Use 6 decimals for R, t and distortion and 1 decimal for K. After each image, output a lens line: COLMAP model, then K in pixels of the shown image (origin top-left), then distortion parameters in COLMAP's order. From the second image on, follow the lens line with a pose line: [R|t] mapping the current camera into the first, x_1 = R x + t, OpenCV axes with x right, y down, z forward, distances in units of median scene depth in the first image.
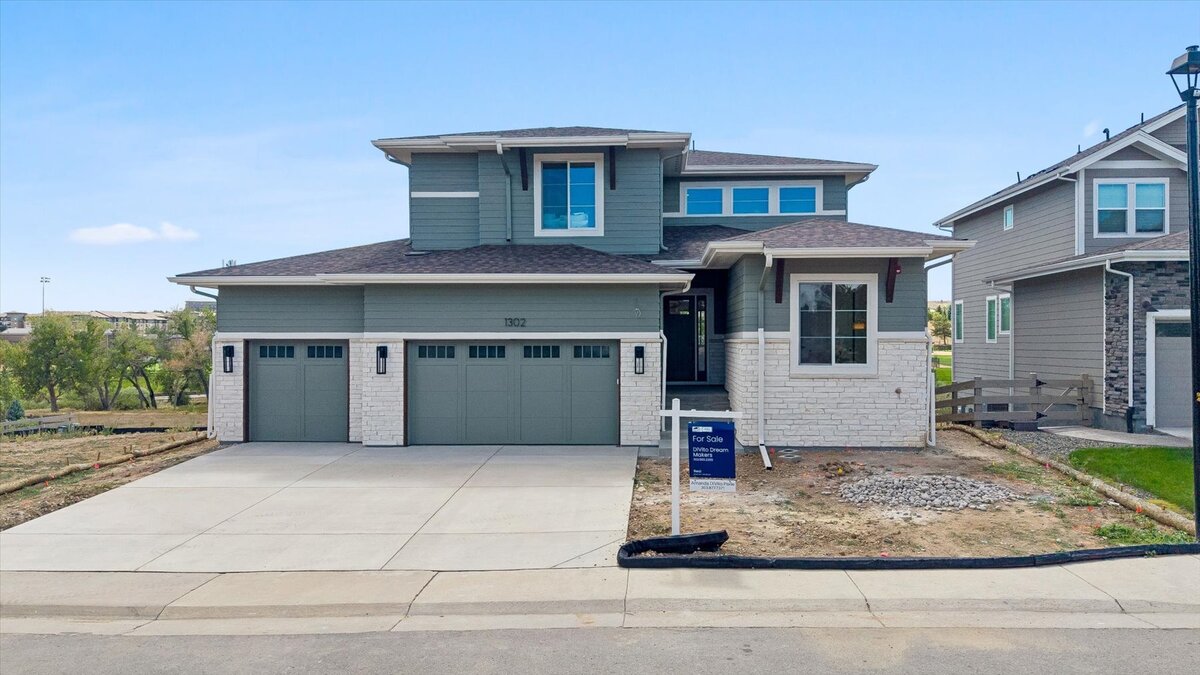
lens RADIAL K [[876.8, 0, 598.2], [0, 876.8, 344.7], [0, 0, 1]] dist [-0.027991, -0.005107]
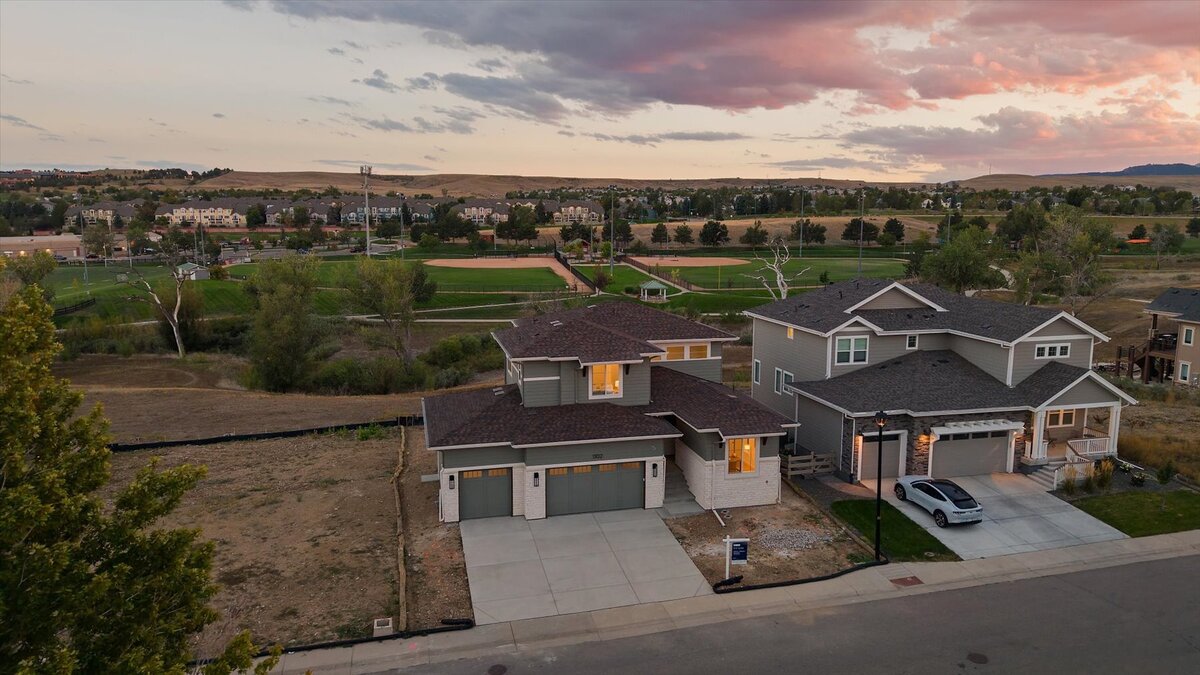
lens RADIAL K [[876.8, 0, 602.1], [0, 876.8, 332.9], [0, 0, 1]] dist [-0.027991, -0.005107]
pose [[0.951518, -0.040657, 0.304893, -0.719548], [-0.005291, 0.988916, 0.148380, -0.635476], [-0.307546, -0.142800, 0.940757, -0.945437]]
